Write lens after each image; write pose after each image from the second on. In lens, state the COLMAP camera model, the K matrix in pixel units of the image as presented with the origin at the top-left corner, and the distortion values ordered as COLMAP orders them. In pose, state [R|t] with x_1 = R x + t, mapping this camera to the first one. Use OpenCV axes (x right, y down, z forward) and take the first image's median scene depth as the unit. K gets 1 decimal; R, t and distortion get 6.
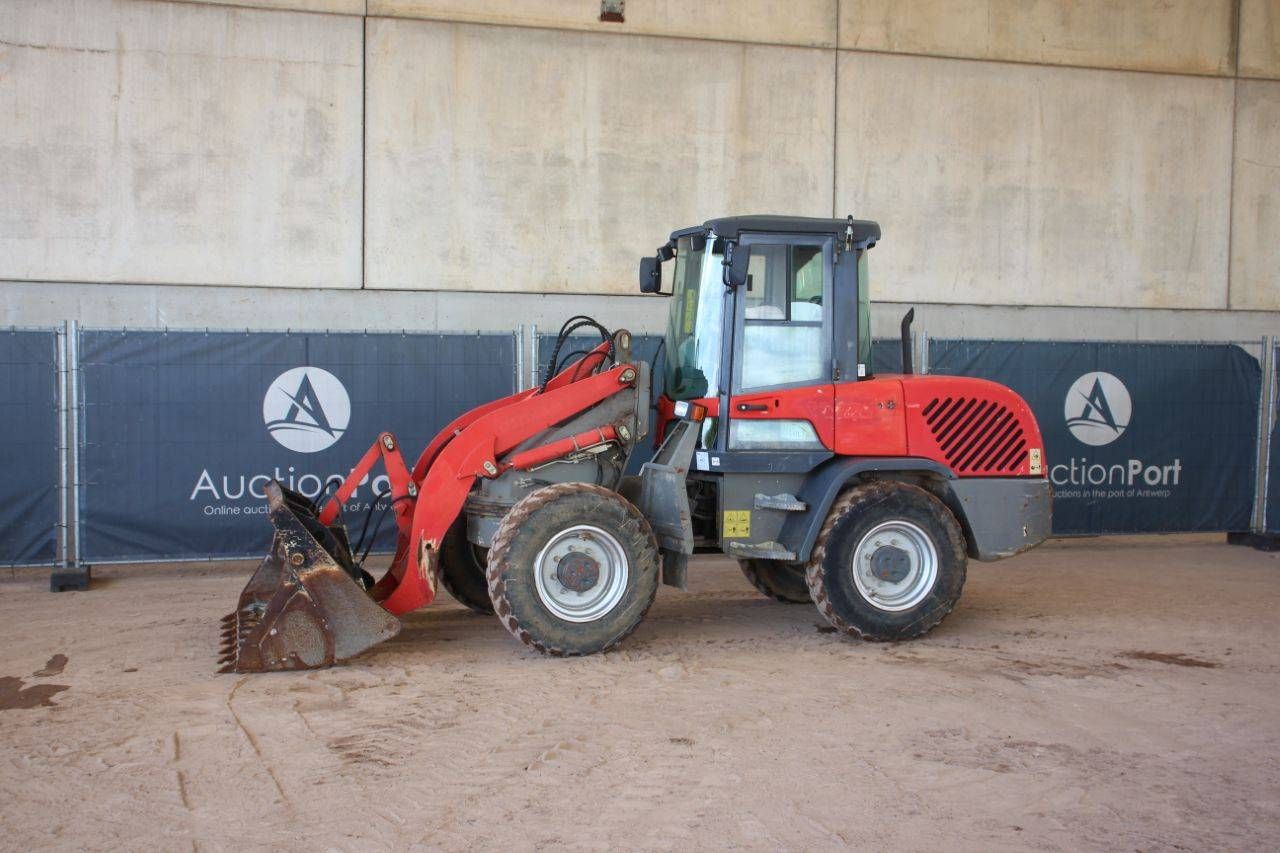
lens RADIAL K [[1475.3, 0, 630.2], [0, 1475.3, 419.2], [0, 0, 1]] dist [0.055641, 0.000000]
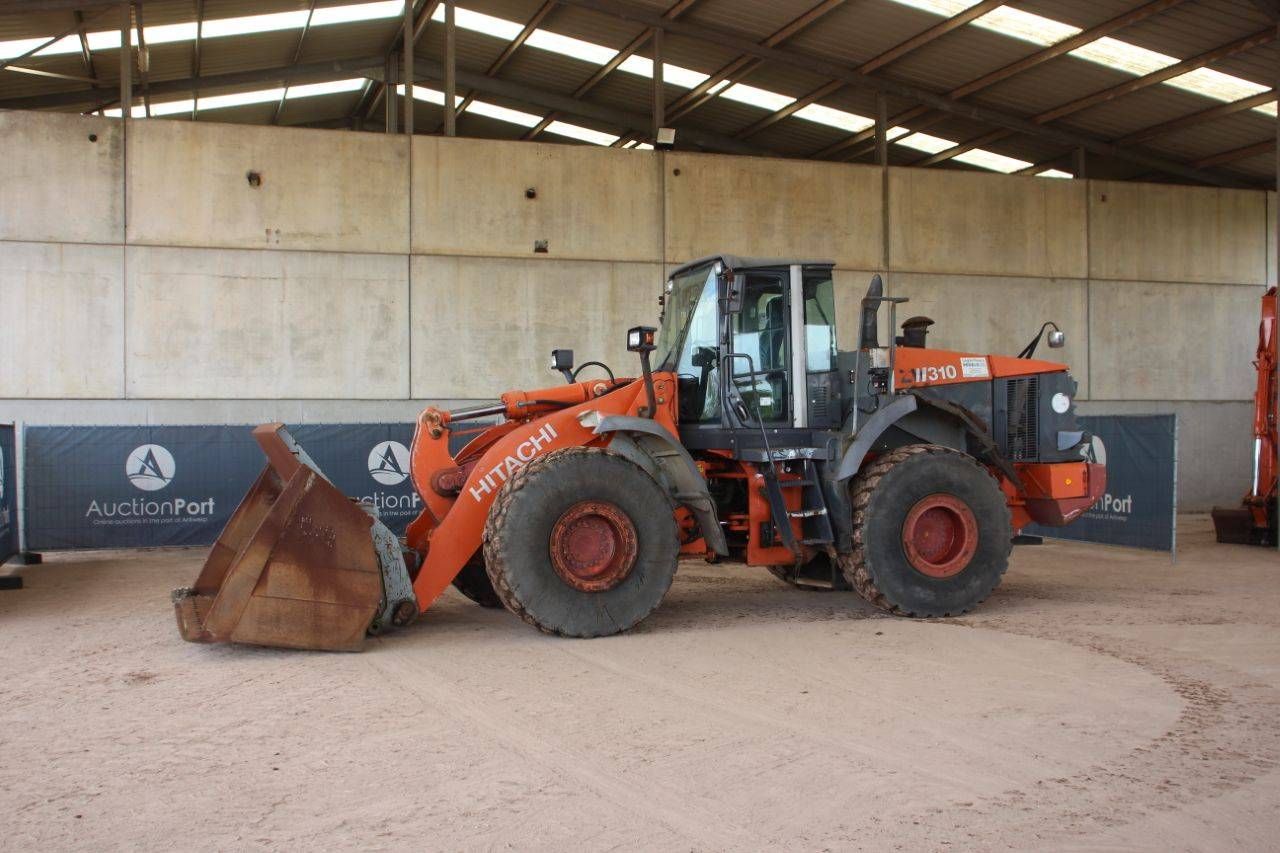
lens RADIAL K [[1475.3, 0, 631.8], [0, 1475.3, 424.0], [0, 0, 1]] dist [0.055641, 0.000000]
pose [[0.998183, -0.016026, 0.058079, -0.009763], [0.018426, 0.998988, -0.041023, 0.024544], [-0.057363, 0.042019, 0.997469, -0.852005]]
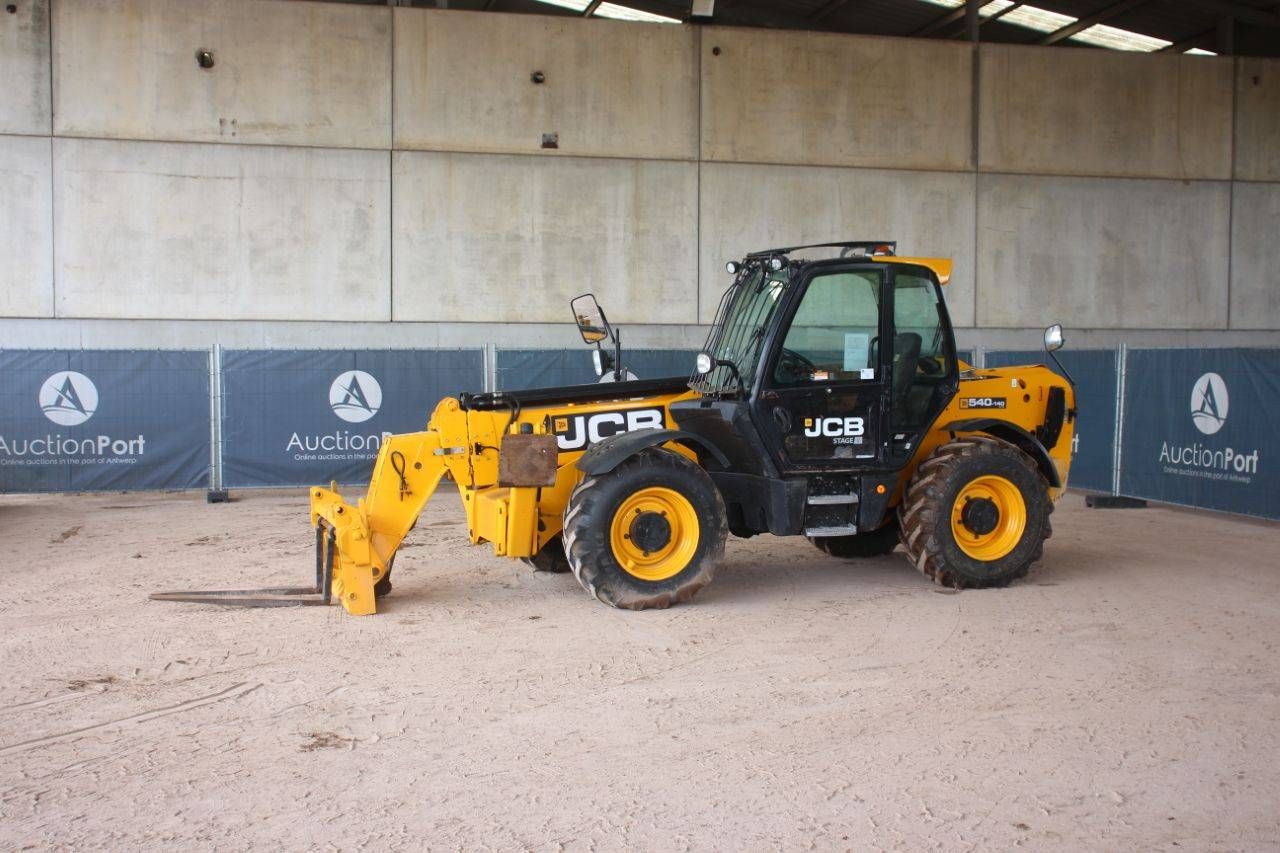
lens RADIAL K [[1475.3, 0, 641.8], [0, 1475.3, 426.8], [0, 0, 1]] dist [0.055641, 0.000000]
pose [[0.999151, -0.005662, -0.040811, 0.147784], [0.005884, 0.999969, 0.005313, 0.017758], [0.040780, -0.005549, 0.999153, -0.559351]]
